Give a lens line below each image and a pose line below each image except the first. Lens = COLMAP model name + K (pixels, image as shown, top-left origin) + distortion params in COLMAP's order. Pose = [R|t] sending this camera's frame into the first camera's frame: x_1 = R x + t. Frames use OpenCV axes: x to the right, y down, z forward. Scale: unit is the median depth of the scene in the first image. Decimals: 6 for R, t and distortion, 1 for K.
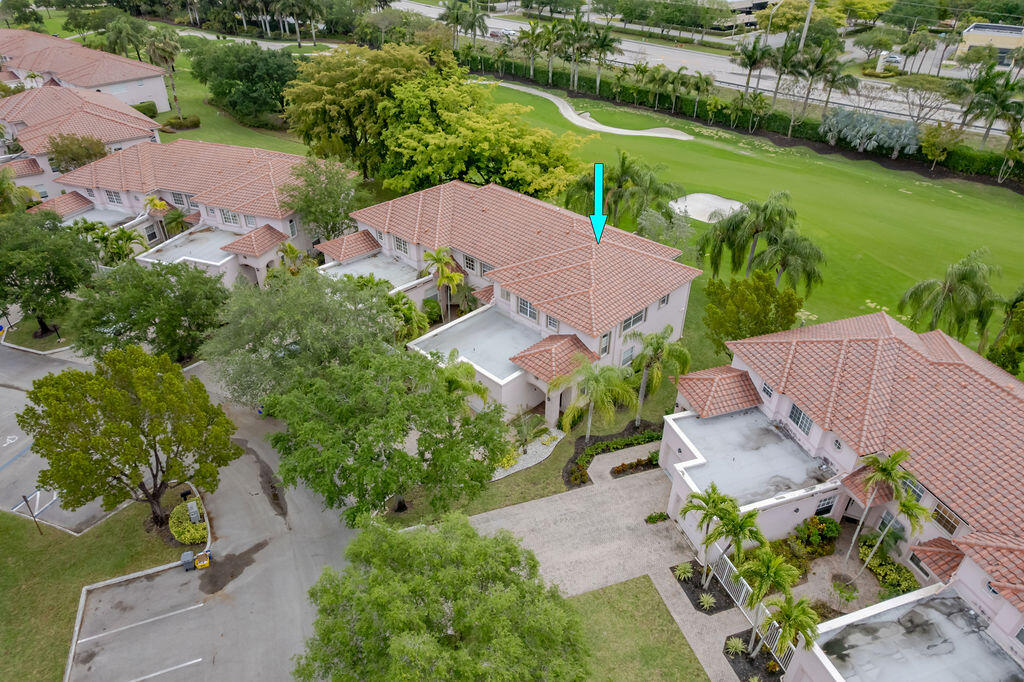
lens RADIAL K [[658.5, 0, 517.3], [0, 658.5, 341.6], [0, 0, 1]] dist [-0.078904, 0.072702]
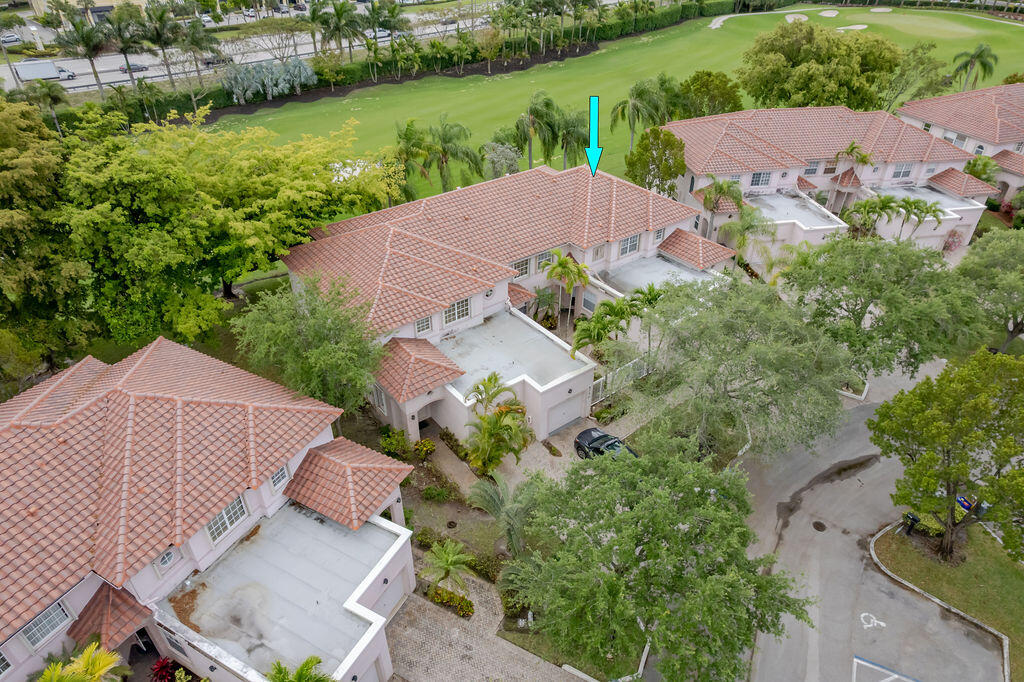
lens RADIAL K [[658.5, 0, 517.3], [0, 658.5, 341.6], [0, 0, 1]] dist [-0.078904, 0.072702]
pose [[0.138504, -0.572296, 0.808266, -0.734068], [0.545278, 0.725357, 0.420153, -0.372066], [-0.826733, 0.382537, 0.412526, 0.638314]]
